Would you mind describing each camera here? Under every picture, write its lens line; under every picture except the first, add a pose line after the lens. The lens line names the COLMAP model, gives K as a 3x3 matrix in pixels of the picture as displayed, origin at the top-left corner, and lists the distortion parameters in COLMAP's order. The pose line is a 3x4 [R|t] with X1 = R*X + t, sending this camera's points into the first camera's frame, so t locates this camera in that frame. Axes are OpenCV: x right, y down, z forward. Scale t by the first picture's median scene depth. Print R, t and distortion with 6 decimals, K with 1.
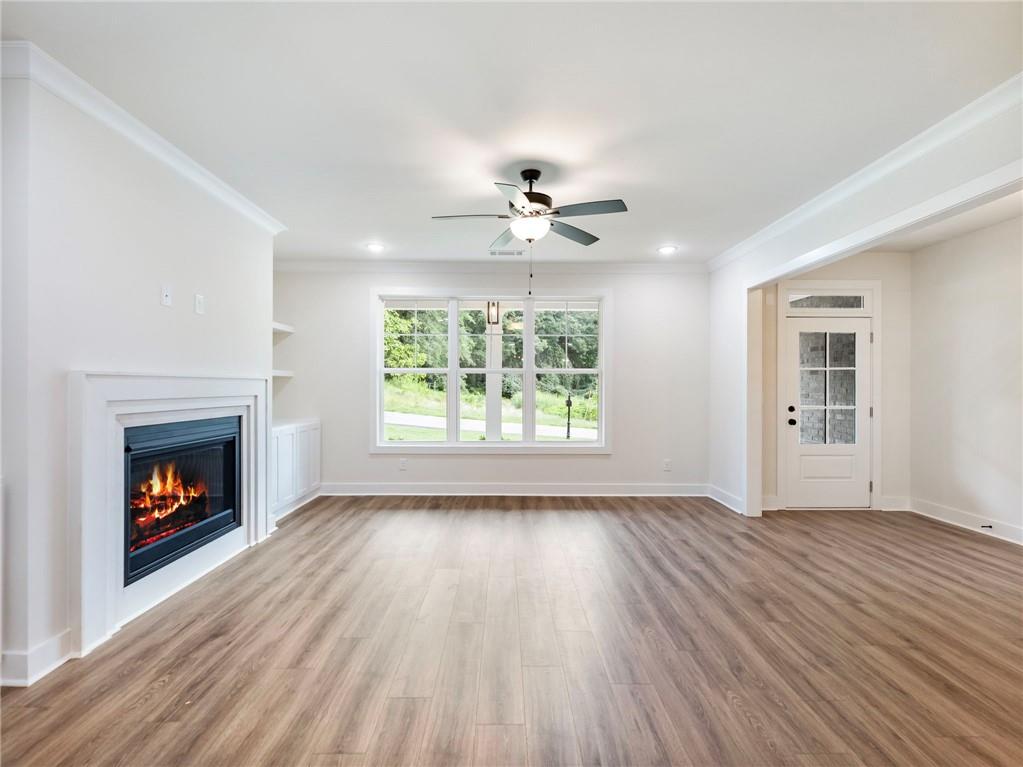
lens RADIAL K [[474.7, 0, 507.9], [0, 474.7, 387.5], [0, 0, 1]] dist [-0.001263, -0.000288]
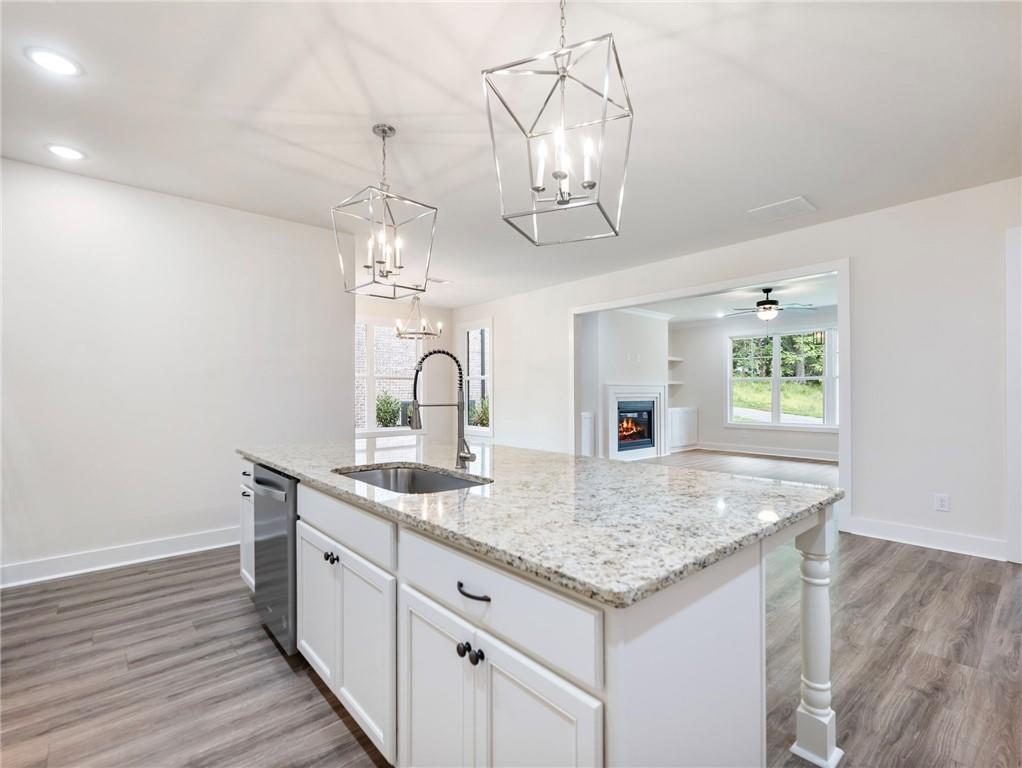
lens RADIAL K [[474.2, 0, 507.4], [0, 474.2, 388.0], [0, 0, 1]] dist [-0.001263, -0.000288]
pose [[0.657493, -0.009901, -0.753396, 0.749462], [0.002551, 0.999937, -0.010915, 0.017659], [0.753456, 0.005255, 0.657477, -1.121800]]
